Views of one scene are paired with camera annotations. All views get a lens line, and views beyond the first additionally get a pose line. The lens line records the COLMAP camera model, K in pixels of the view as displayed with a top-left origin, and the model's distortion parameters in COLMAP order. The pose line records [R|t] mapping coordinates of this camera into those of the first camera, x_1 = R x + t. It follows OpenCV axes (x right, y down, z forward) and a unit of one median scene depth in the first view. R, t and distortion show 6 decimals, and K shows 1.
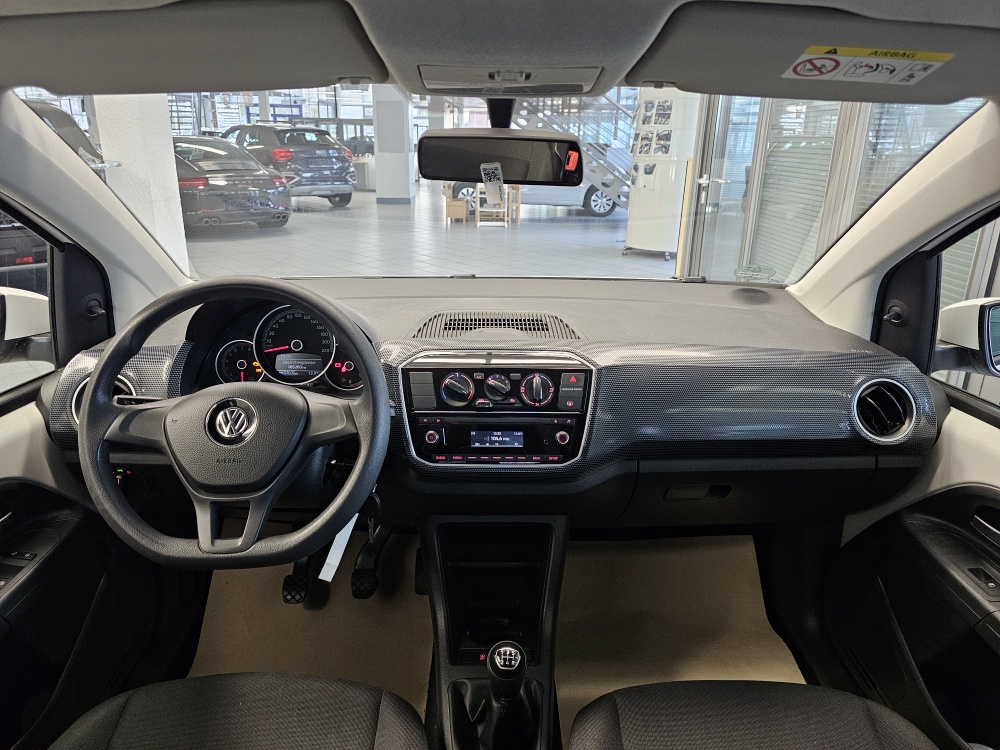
lens RADIAL K [[674.9, 0, 491.0], [0, 674.9, 330.9], [0, 0, 1]] dist [0.046696, -0.040924]
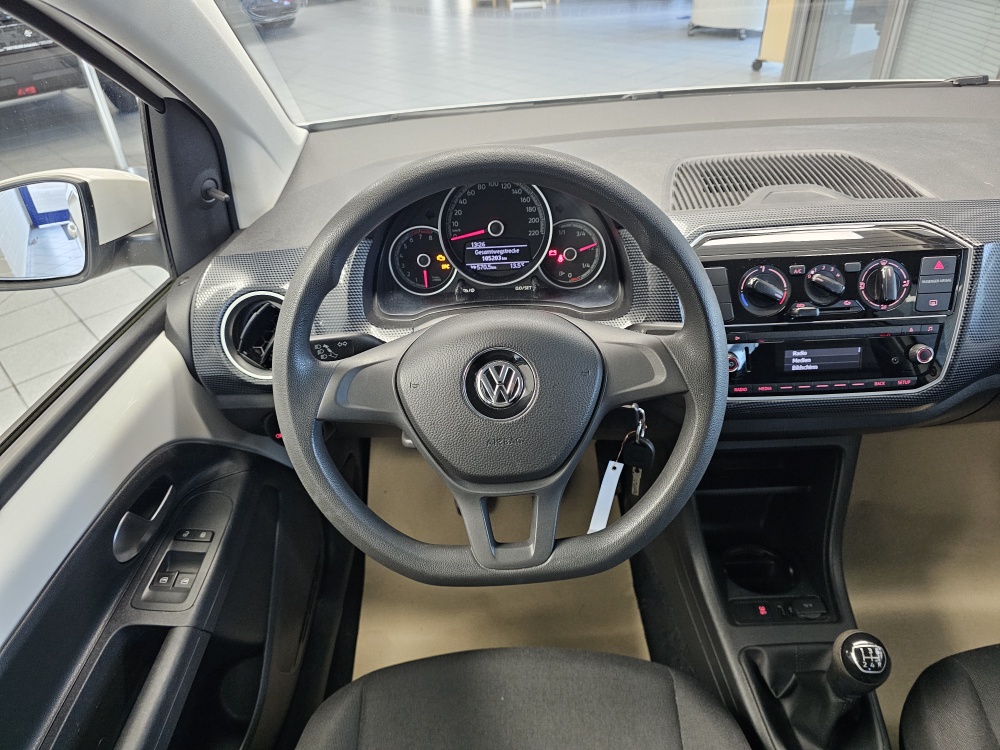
lens RADIAL K [[674.9, 0, 463.2], [0, 674.9, 341.2], [0, 0, 1]] dist [0.046696, -0.040924]
pose [[0.997967, -0.043242, -0.046821, -0.320825], [0.055219, 0.953468, 0.296395, -0.084034], [0.031826, -0.298378, 0.953917, 0.323988]]
